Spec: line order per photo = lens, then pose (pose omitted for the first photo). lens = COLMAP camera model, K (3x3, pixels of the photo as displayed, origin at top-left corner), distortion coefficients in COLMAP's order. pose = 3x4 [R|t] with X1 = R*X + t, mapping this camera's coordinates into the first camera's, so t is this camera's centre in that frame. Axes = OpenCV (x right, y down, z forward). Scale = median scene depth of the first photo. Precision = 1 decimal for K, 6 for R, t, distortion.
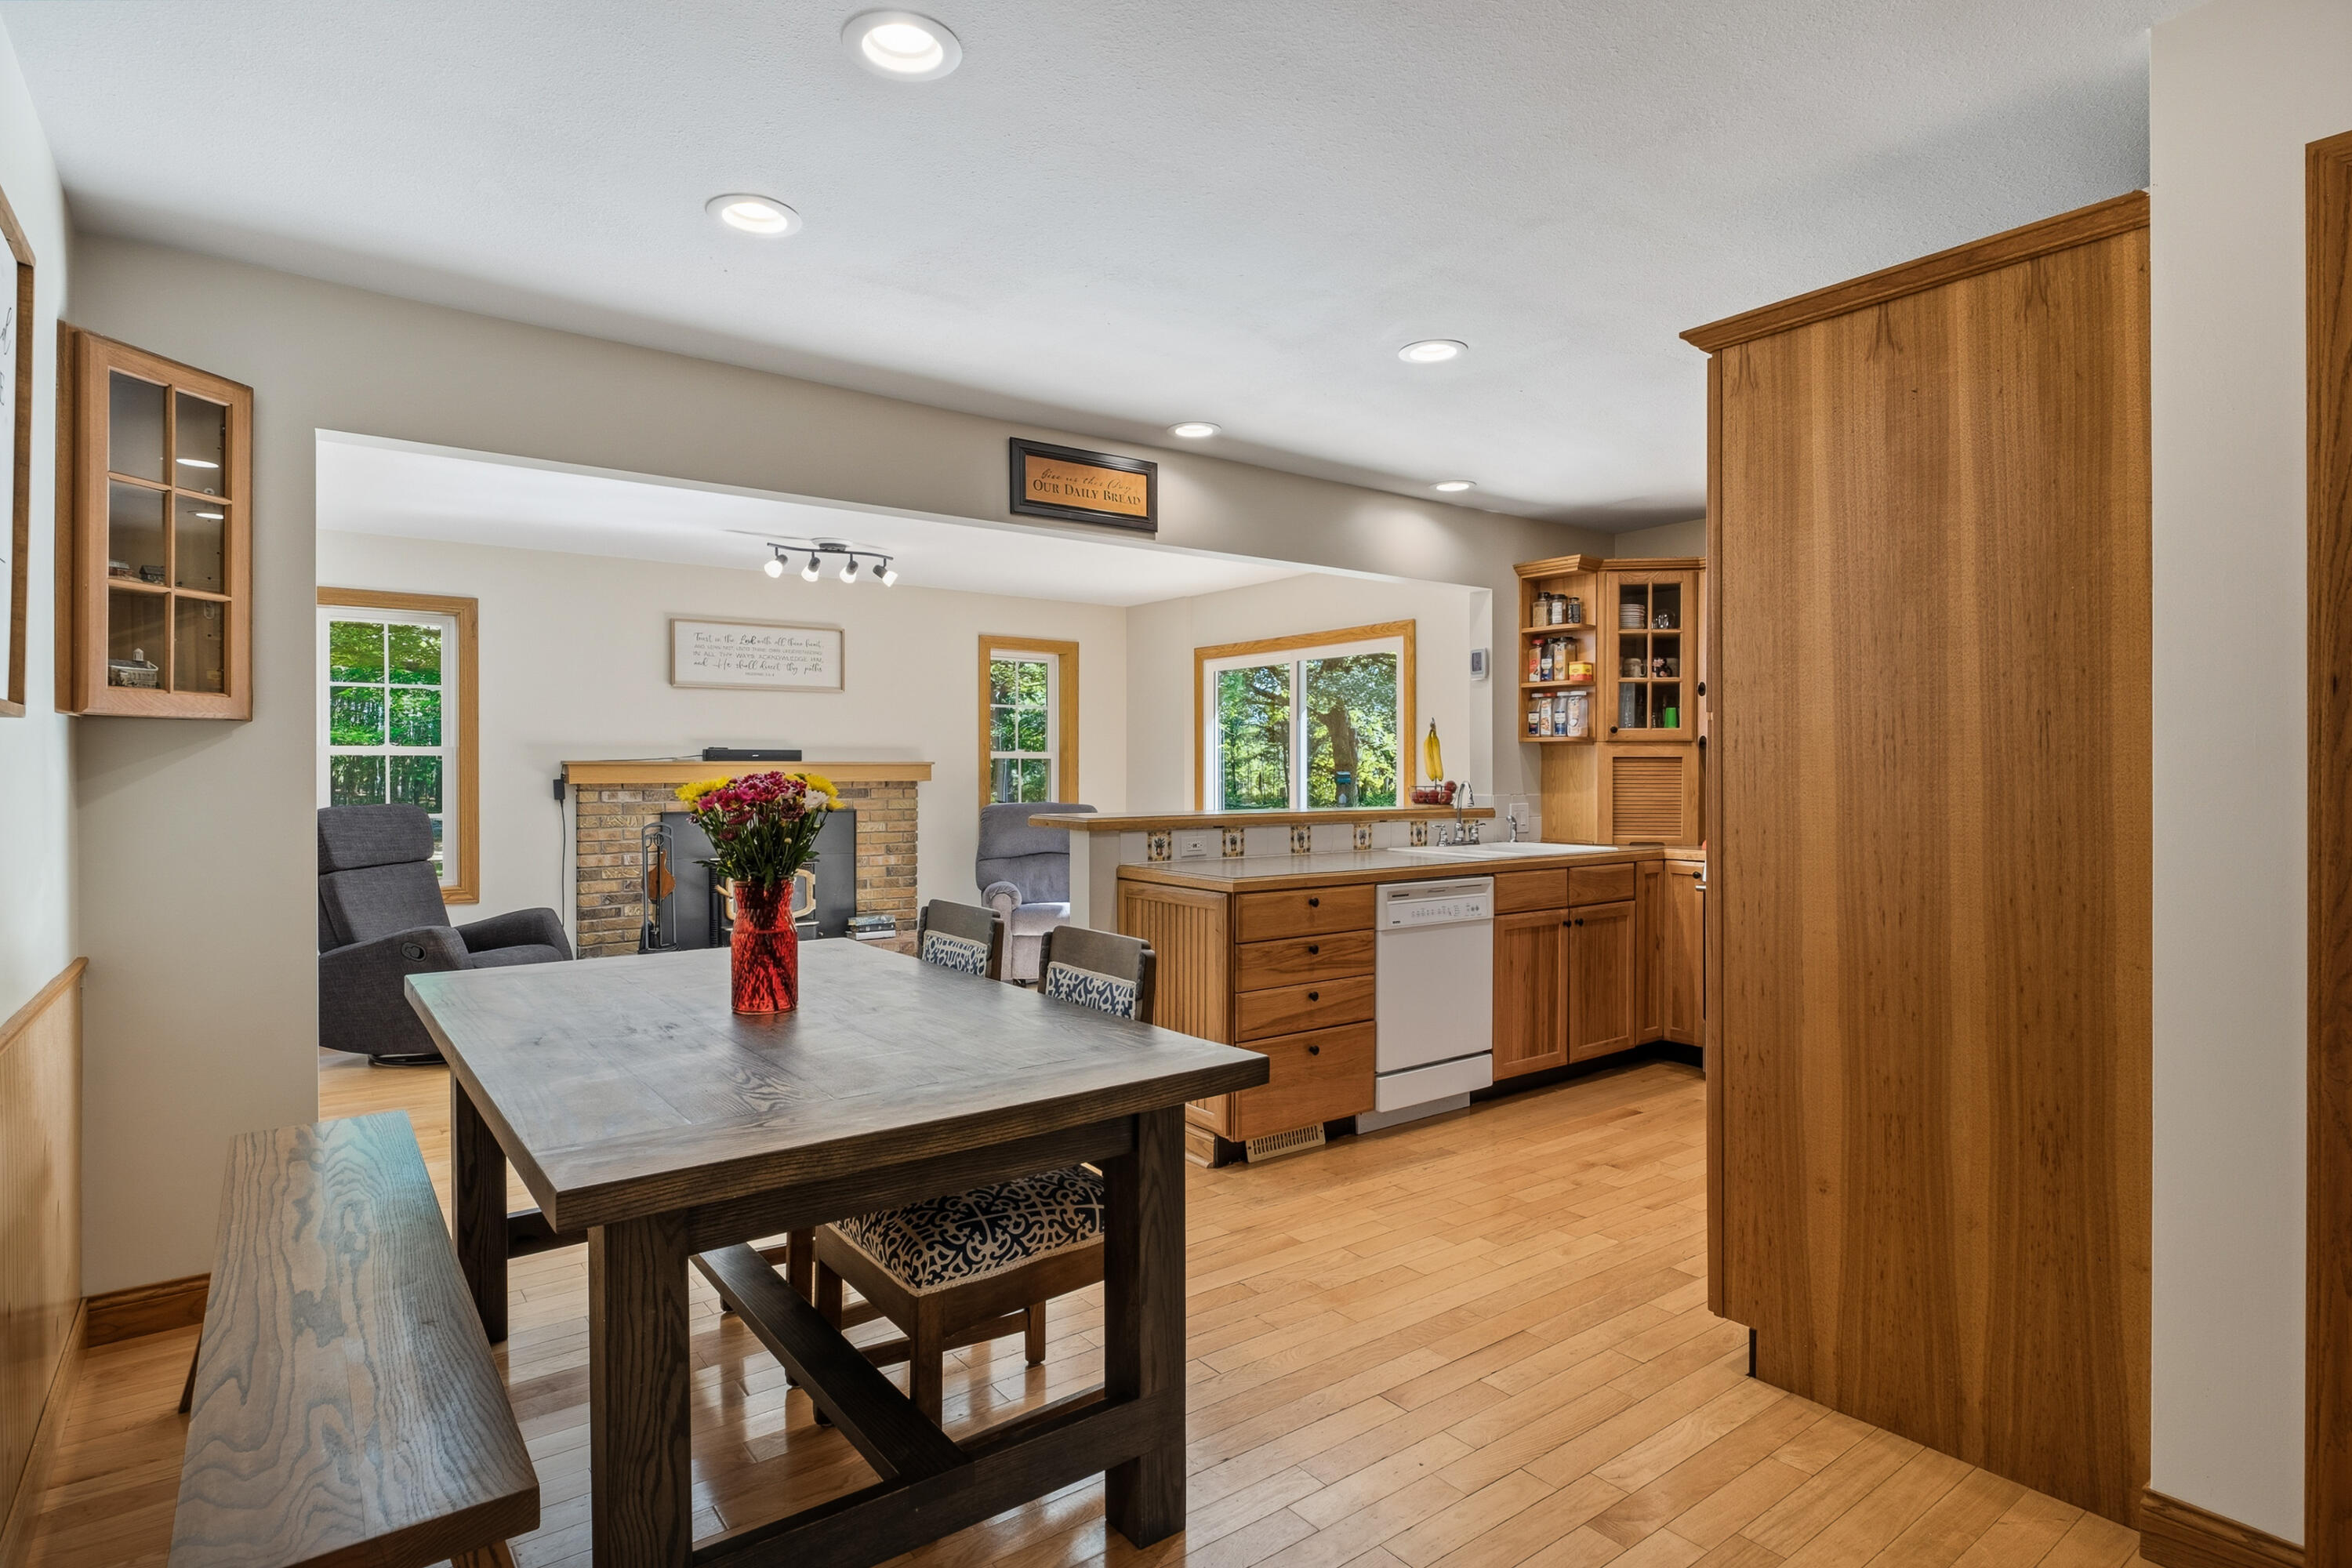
lens RADIAL K [[1216.5, 0, 1182.4], [0, 1216.5, 781.9], [0, 0, 1]] dist [0.000350, -0.004107]
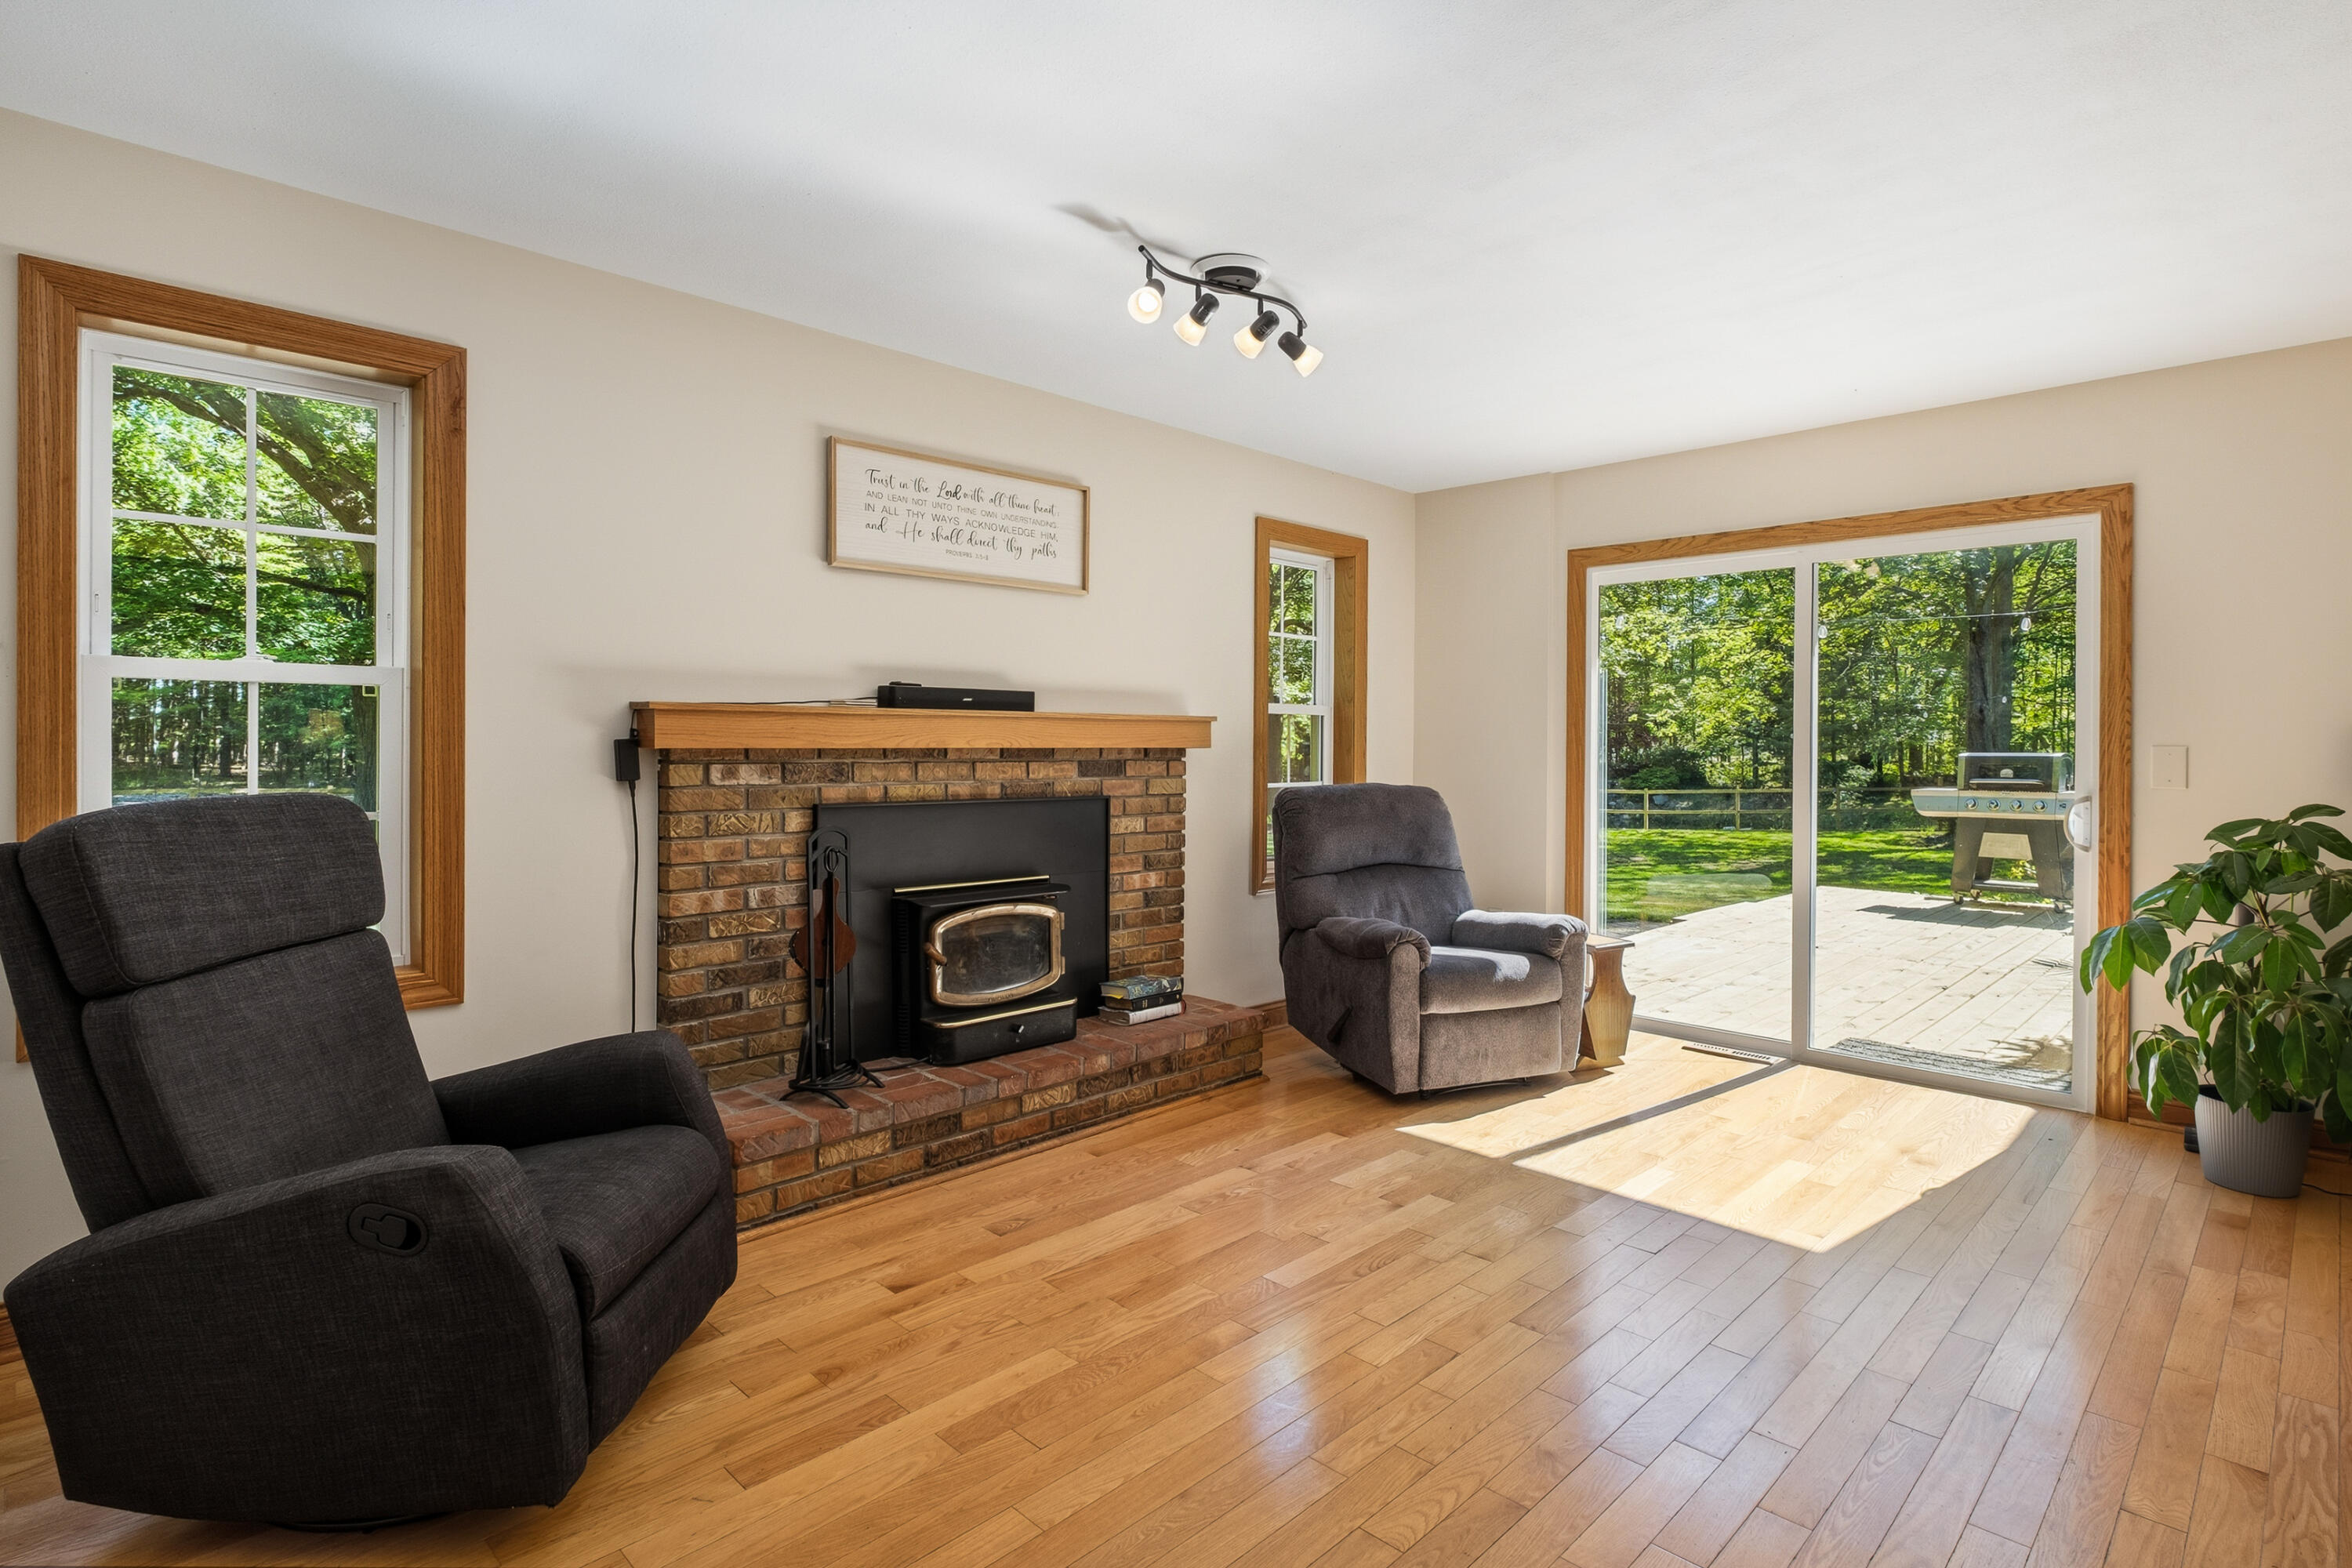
lens RADIAL K [[1124.4, 0, 1154.5], [0, 1124.4, 750.7], [0, 0, 1]] dist [-0.018236, -0.000376]
pose [[0.988178, 0.005687, 0.153207, -0.441077], [-0.005356, 0.999982, -0.002572, 0.002974], [-0.153219, 0.001721, 0.988191, 0.619545]]
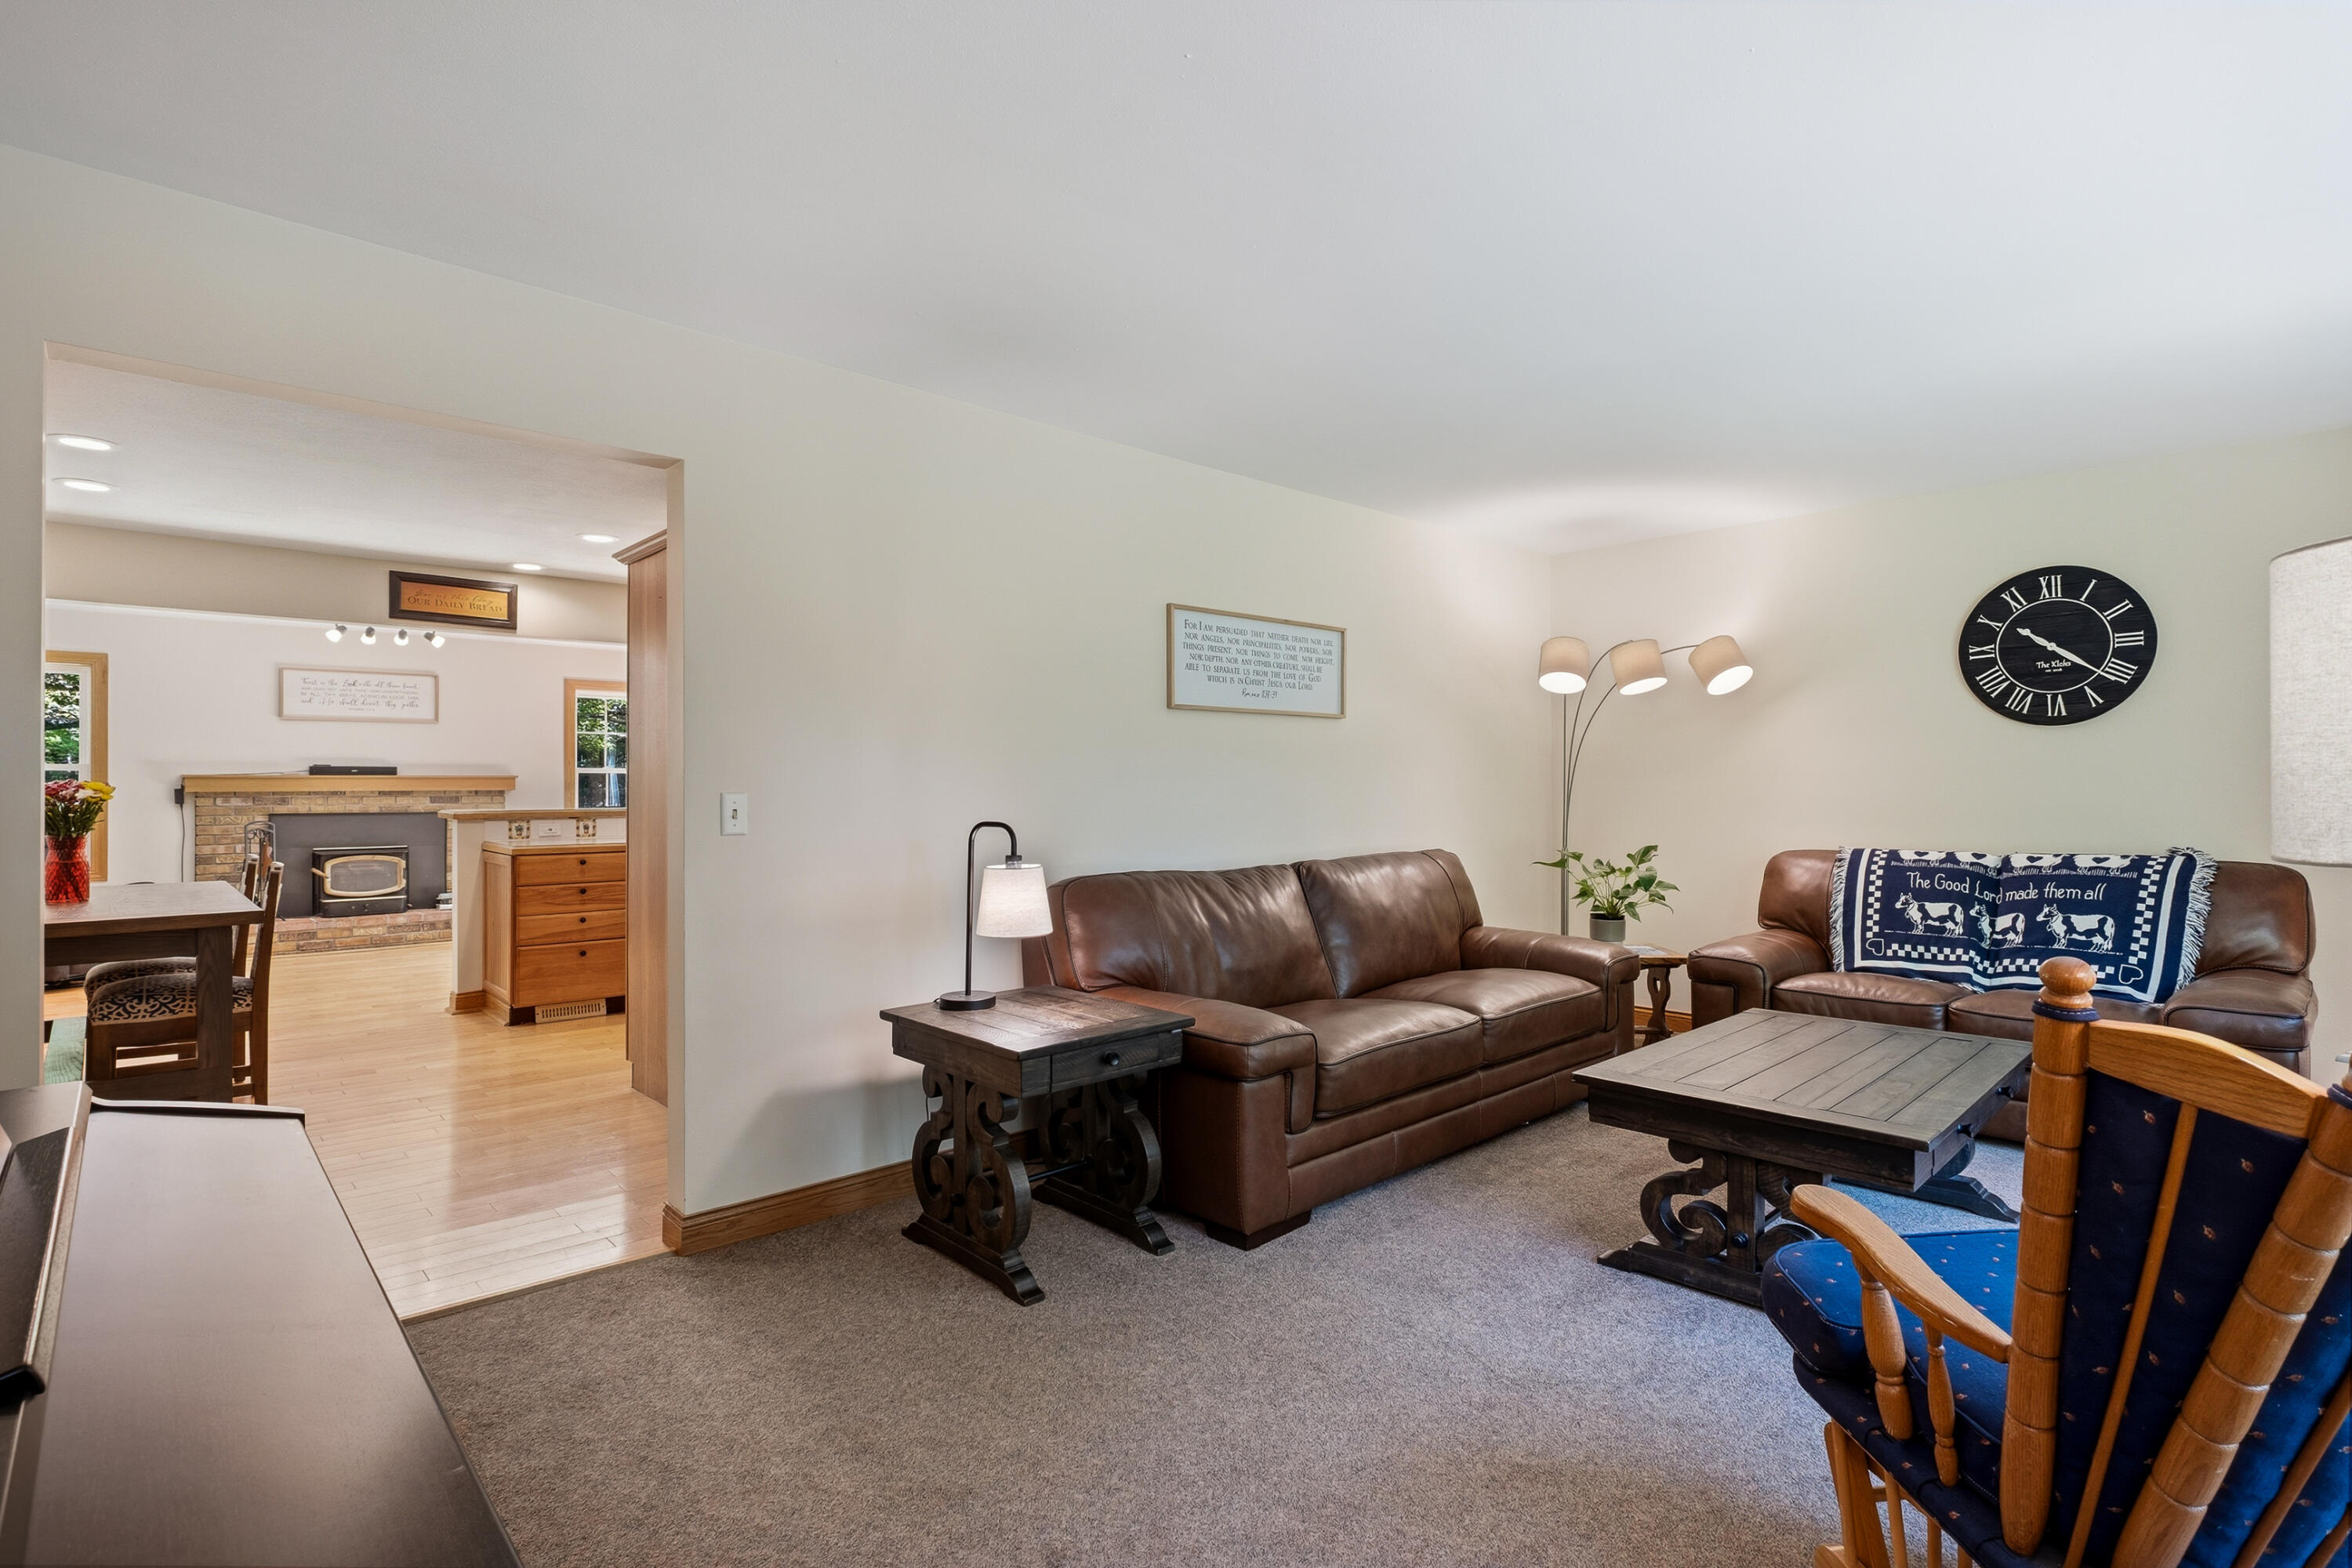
lens RADIAL K [[1124.4, 0, 1201.4], [0, 1124.4, 789.4], [0, 0, 1]] dist [-0.018236, -0.000376]
pose [[0.990937, -0.000320, 0.134324, 0.516064], [0.001092, 0.999983, -0.005676, 0.008108], [-0.134320, 0.005771, 0.990921, -0.418862]]
